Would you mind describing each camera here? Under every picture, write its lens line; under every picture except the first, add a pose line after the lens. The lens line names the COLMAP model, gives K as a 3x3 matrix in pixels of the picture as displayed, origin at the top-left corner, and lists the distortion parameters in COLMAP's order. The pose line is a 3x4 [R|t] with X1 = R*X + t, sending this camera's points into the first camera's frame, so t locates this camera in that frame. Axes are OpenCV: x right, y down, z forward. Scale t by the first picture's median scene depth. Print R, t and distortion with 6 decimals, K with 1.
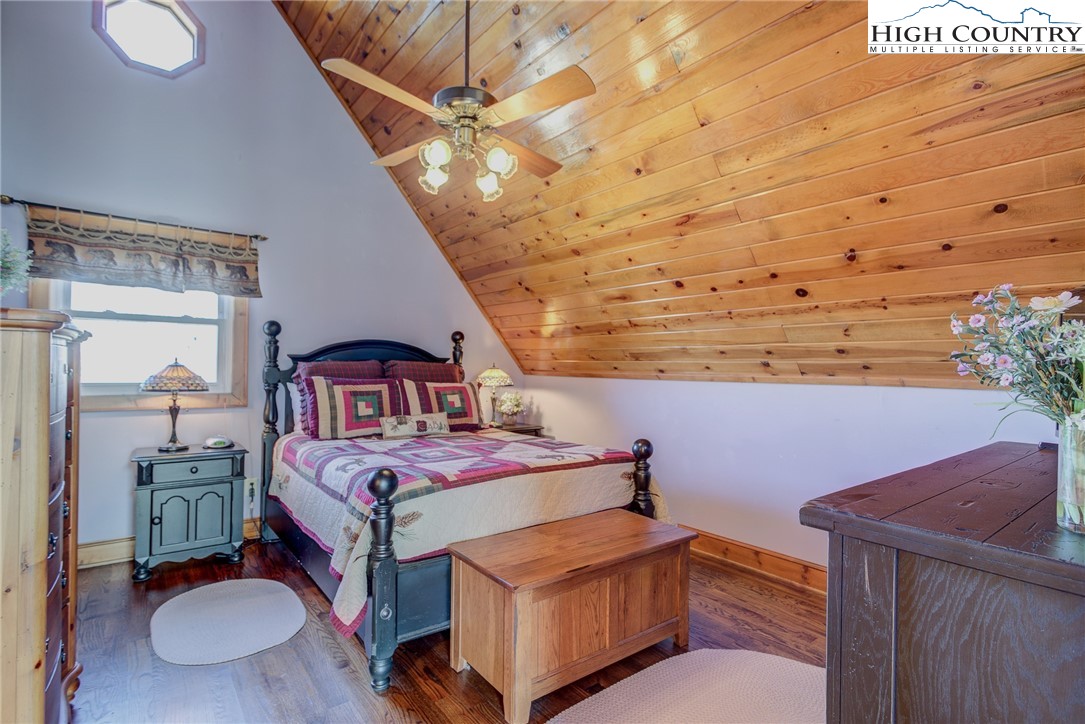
lens RADIAL K [[530.2, 0, 543.2], [0, 530.2, 364.3], [0, 0, 1]] dist [-0.001397, 0.000057]
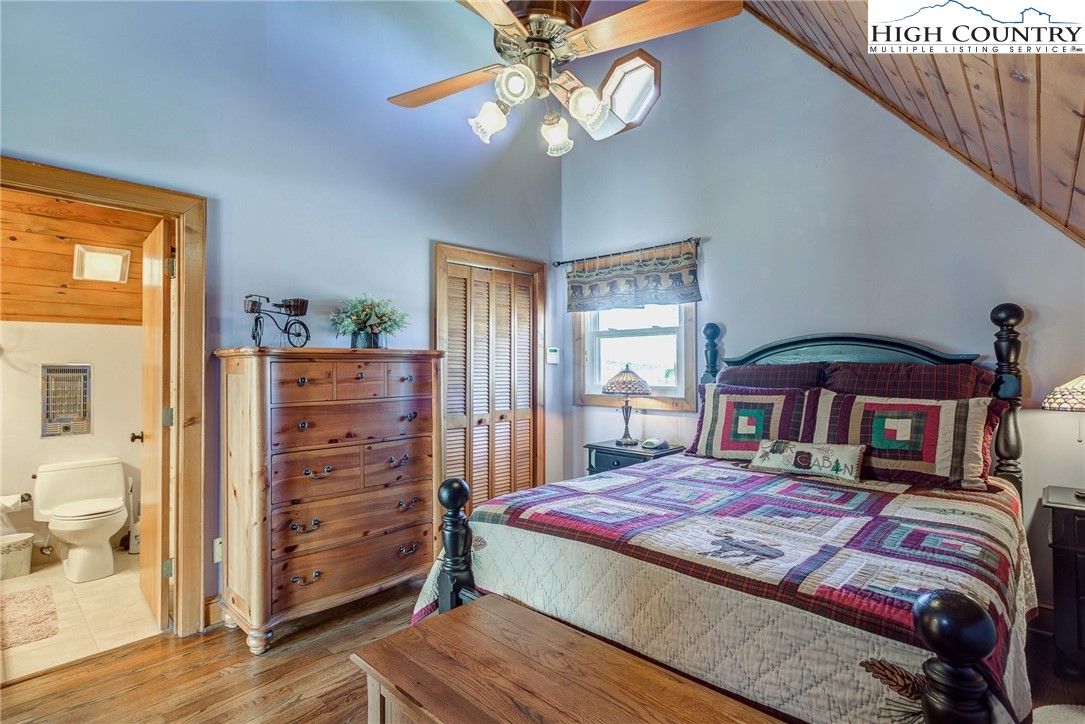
lens RADIAL K [[530.2, 0, 543.3], [0, 530.2, 364.1], [0, 0, 1]] dist [-0.001397, 0.000057]
pose [[0.153152, -0.020320, -0.987994, 0.387090], [0.007828, 0.999782, -0.019349, 0.006396], [0.988172, -0.004771, 0.153278, 0.584235]]
